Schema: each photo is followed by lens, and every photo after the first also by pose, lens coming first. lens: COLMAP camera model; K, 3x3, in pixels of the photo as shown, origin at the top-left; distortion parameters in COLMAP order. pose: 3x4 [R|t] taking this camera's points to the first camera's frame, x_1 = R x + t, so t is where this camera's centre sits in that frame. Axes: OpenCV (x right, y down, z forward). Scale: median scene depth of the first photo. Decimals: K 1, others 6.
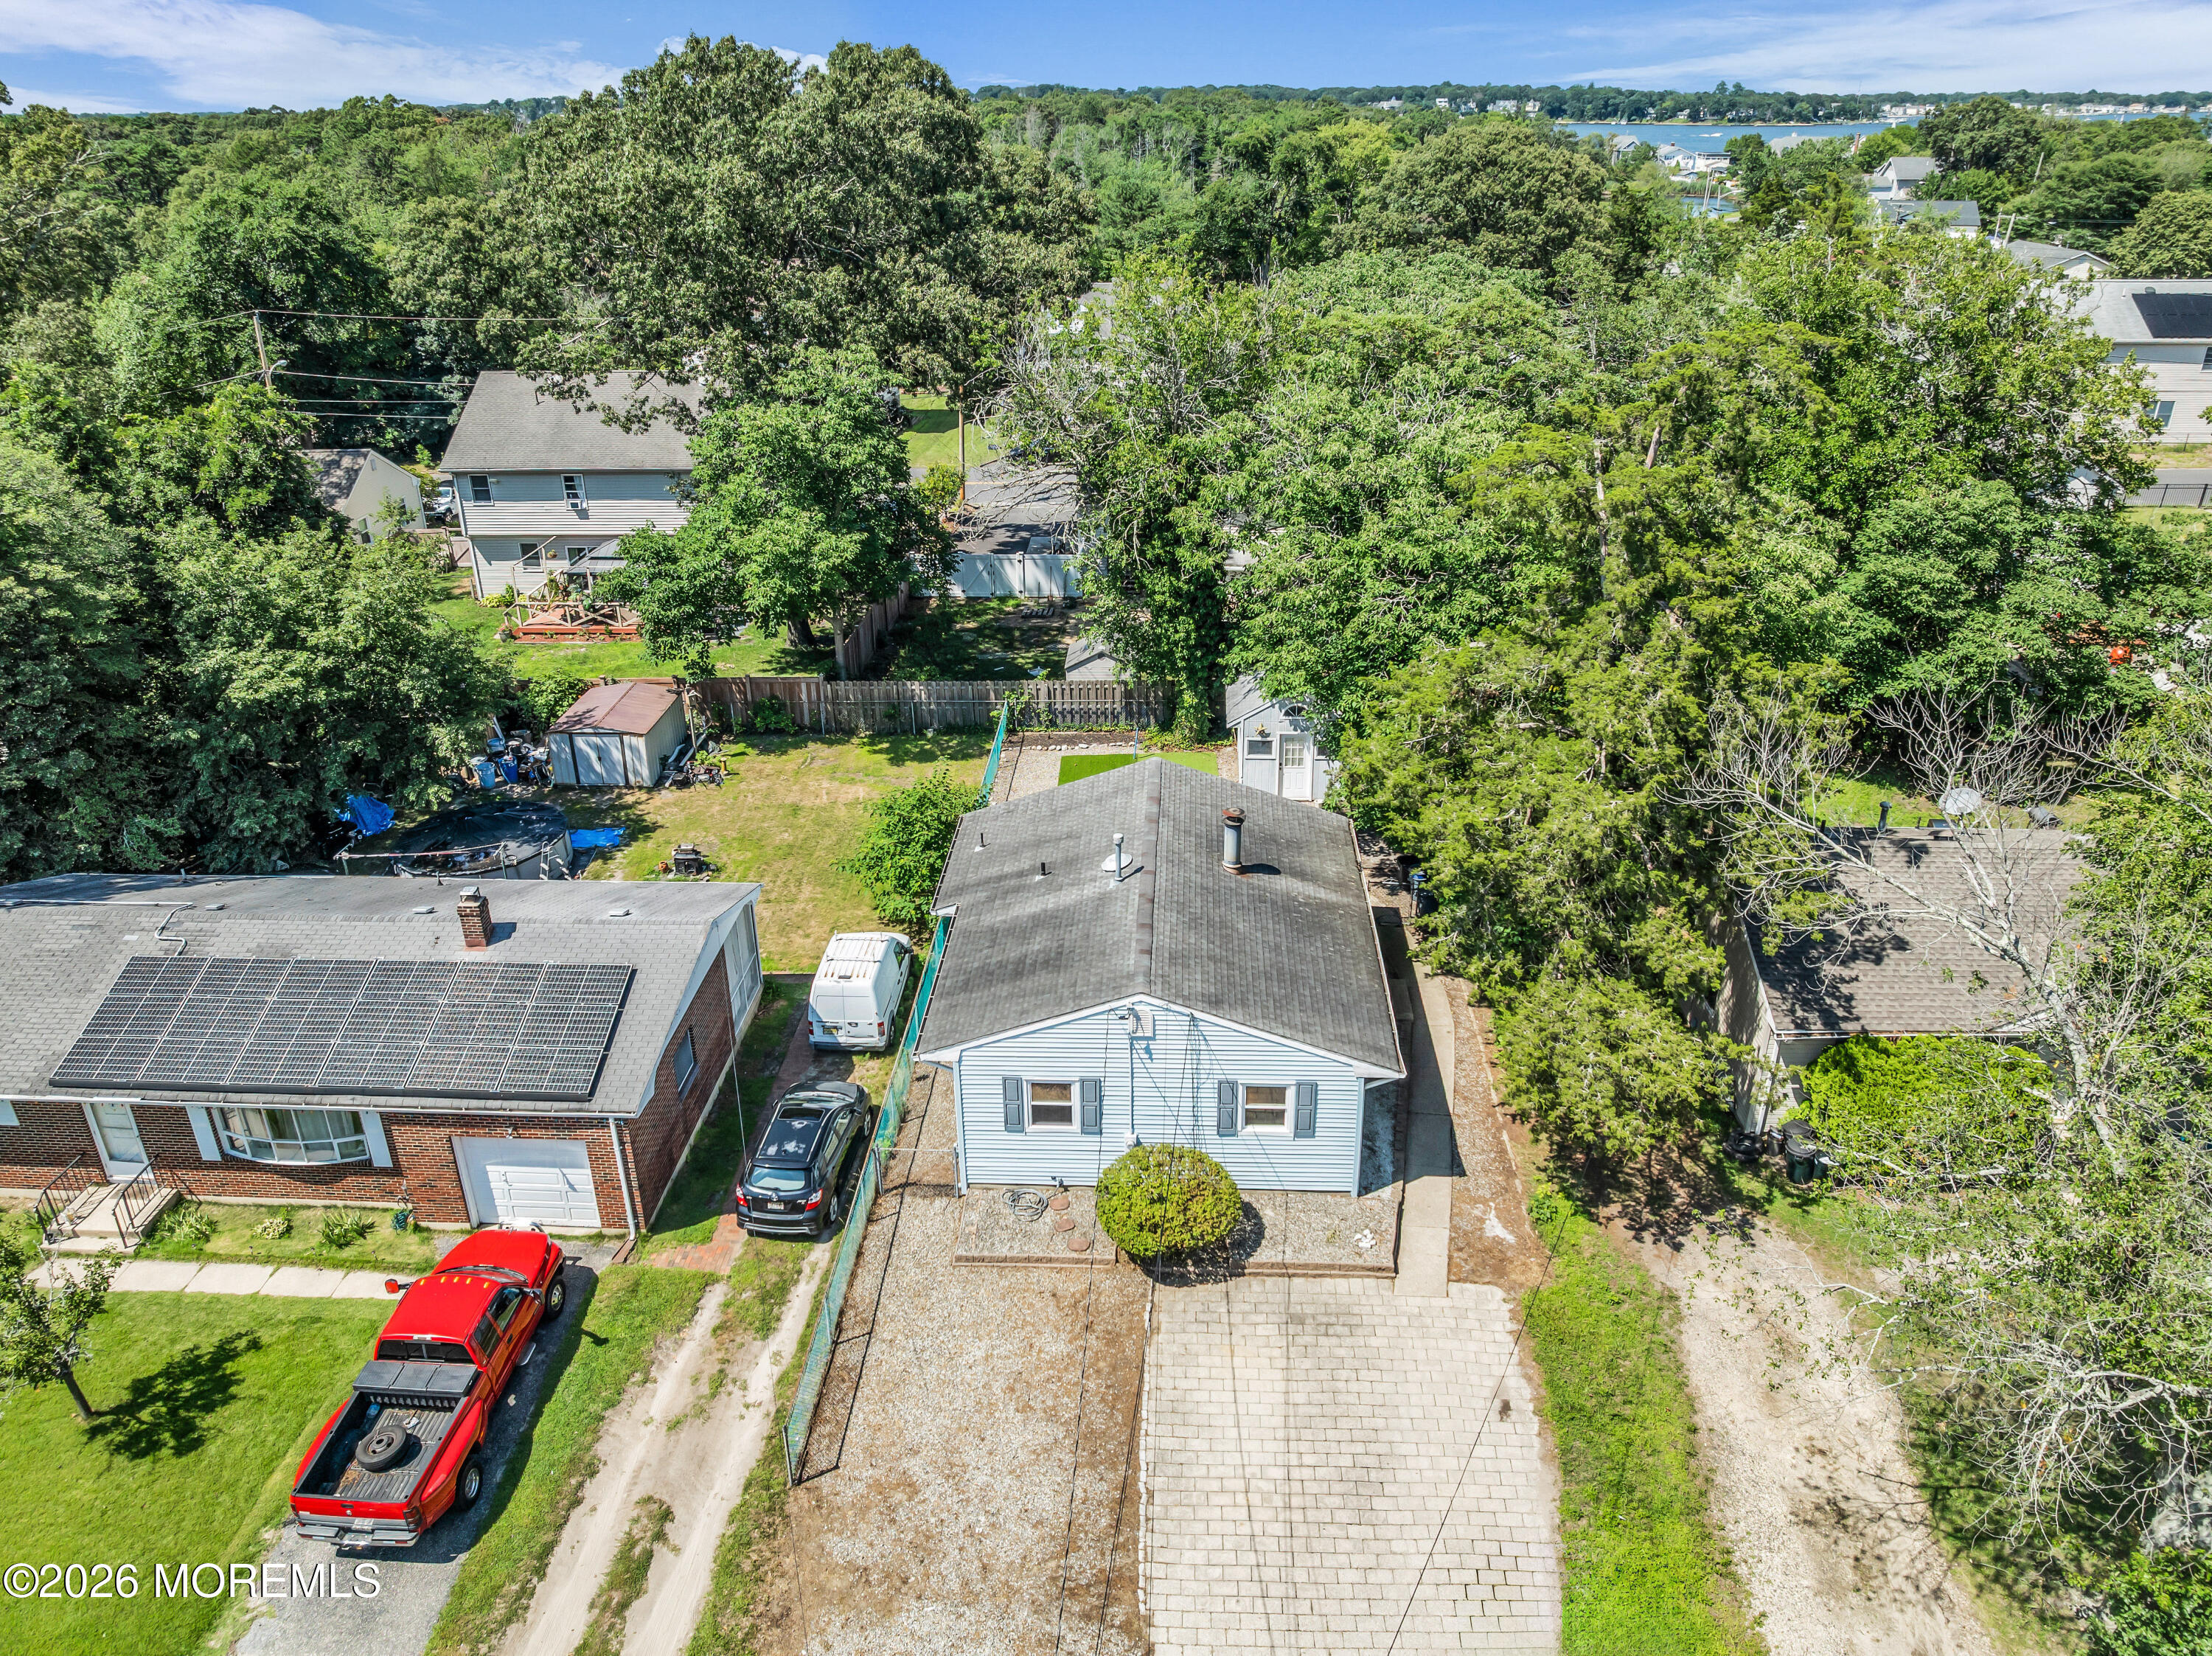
lens RADIAL K [[1583.4, 0, 1110.8], [0, 1583.4, 783.2], [0, 0, 1]] dist [-0.042968, 0.010985]
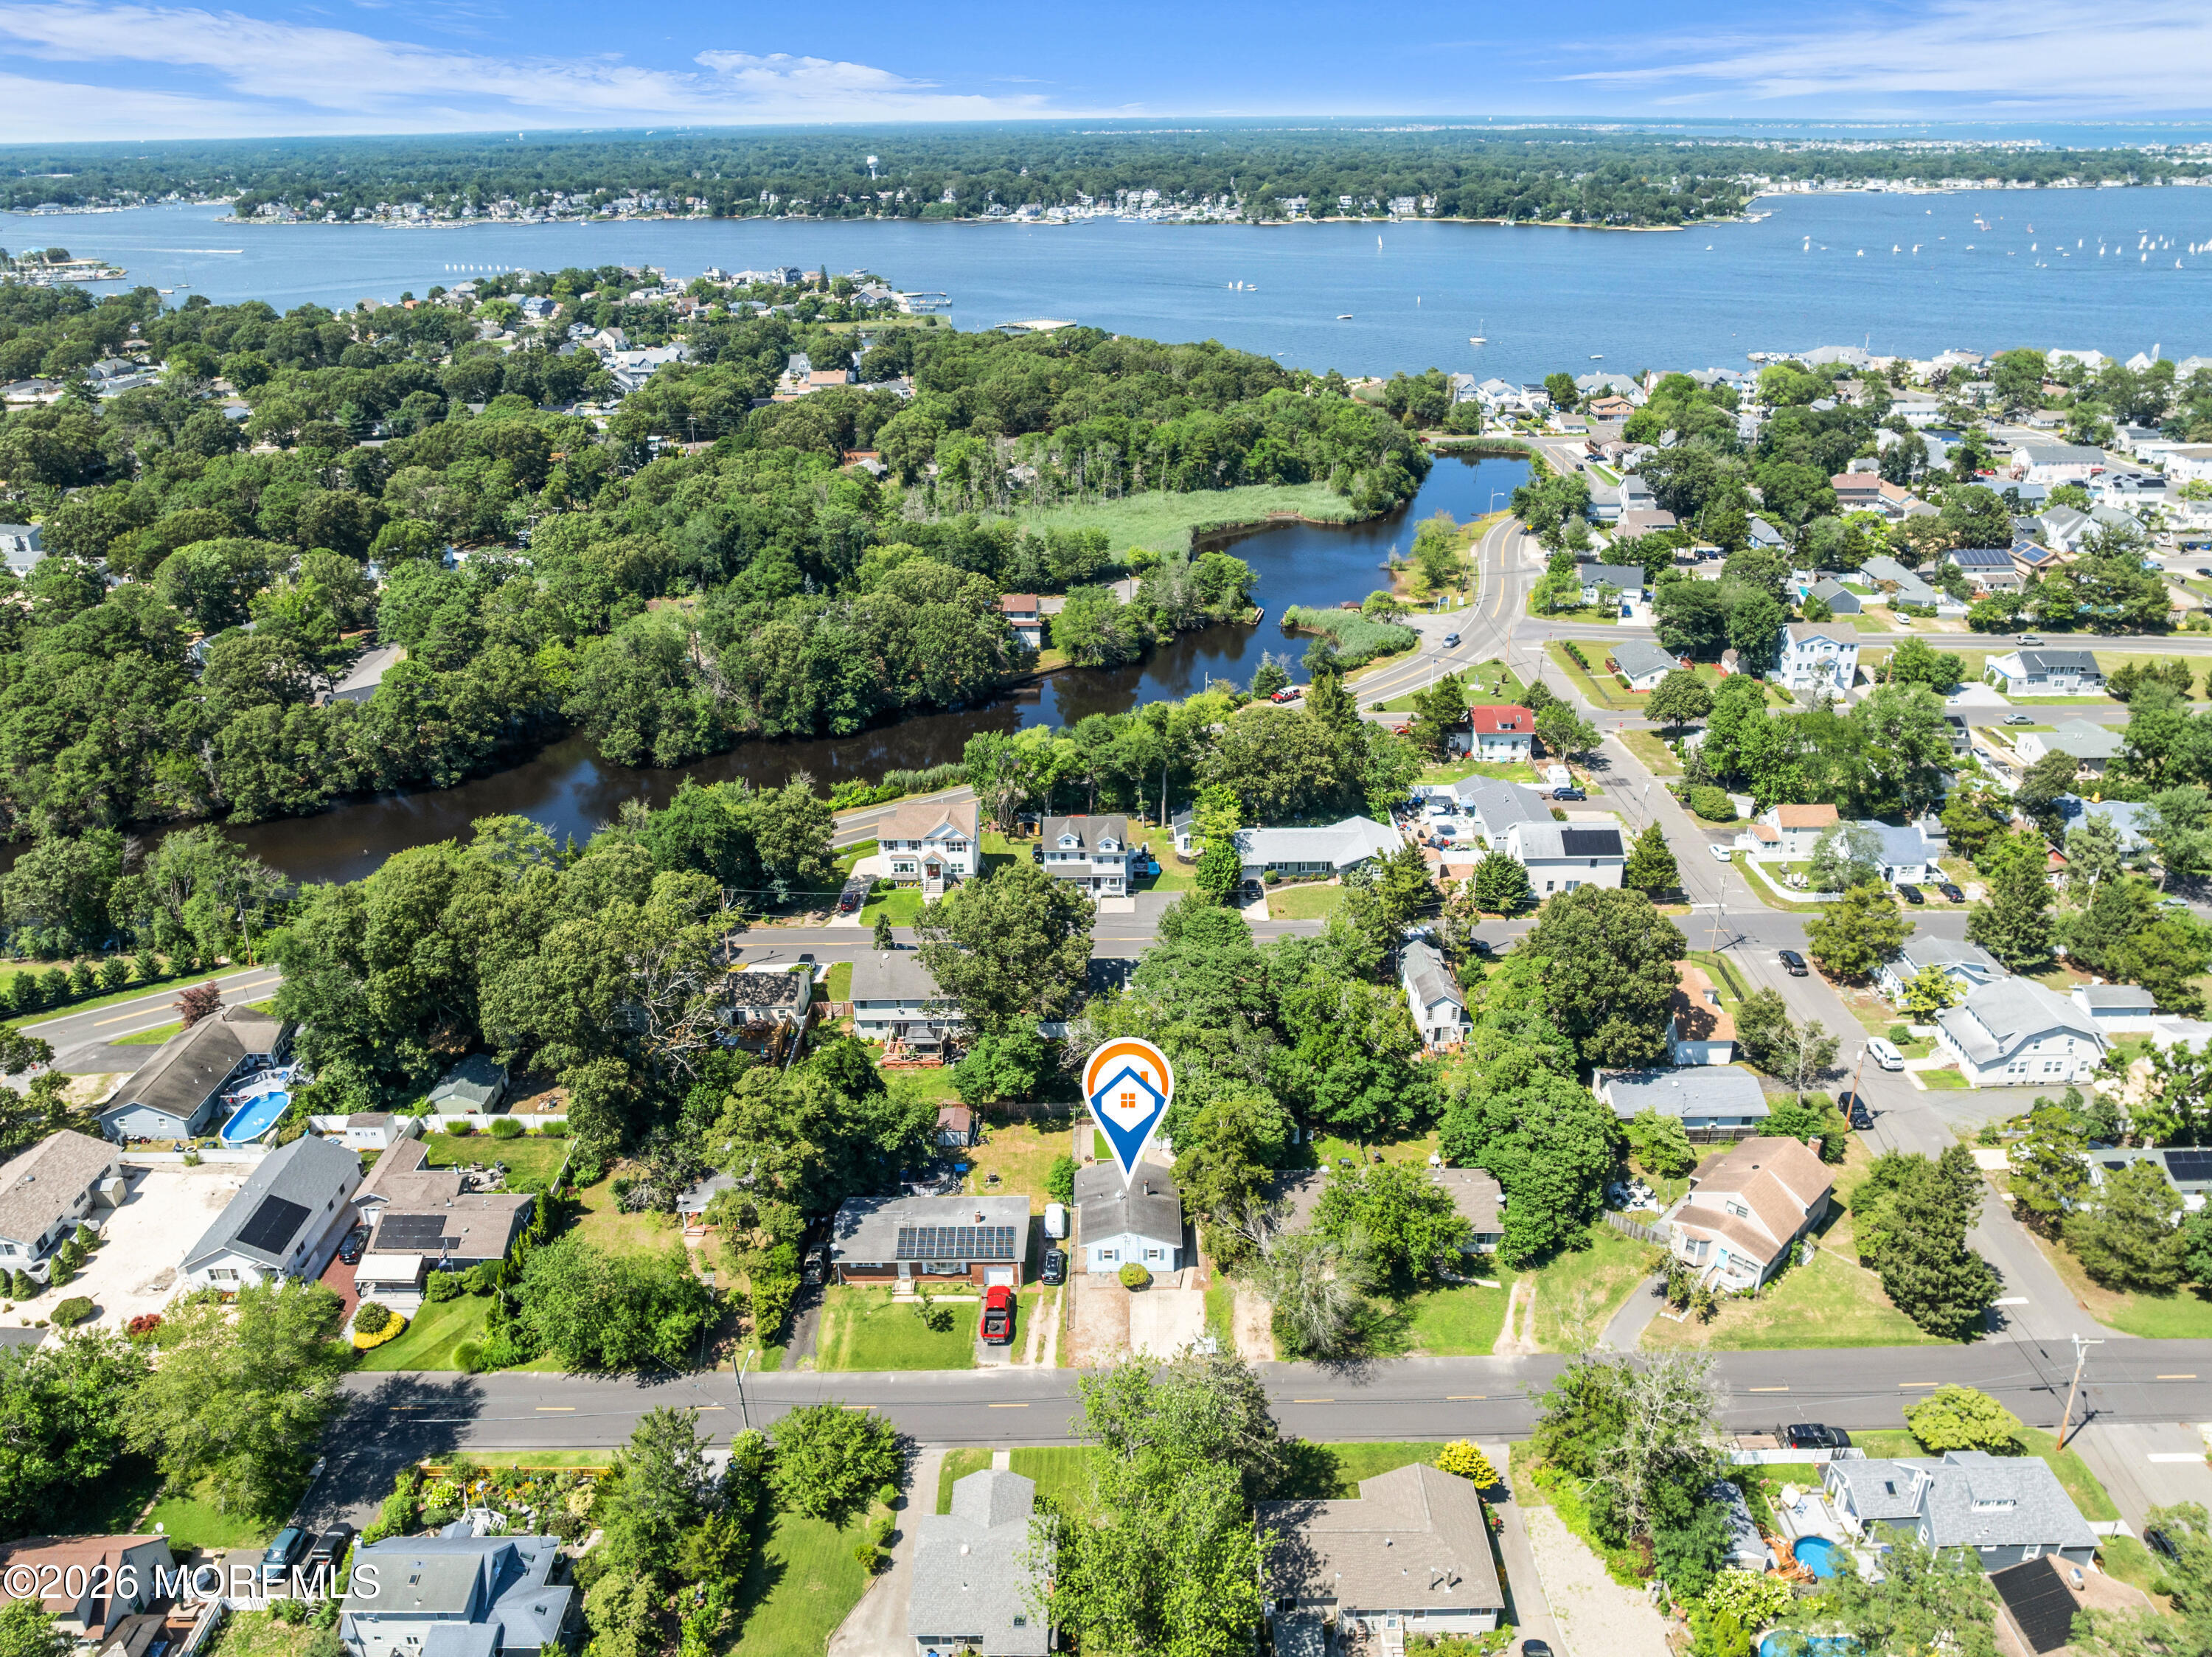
lens RADIAL K [[1583.5, 0, 1096.2], [0, 1583.5, 839.1], [0, 0, 1]] dist [-0.042968, 0.010985]
pose [[0.999223, -0.024574, 0.030799, -0.191024], [0.023837, 0.999426, 0.024053, -1.170145], [-0.031373, -0.023300, 0.999236, -3.739938]]
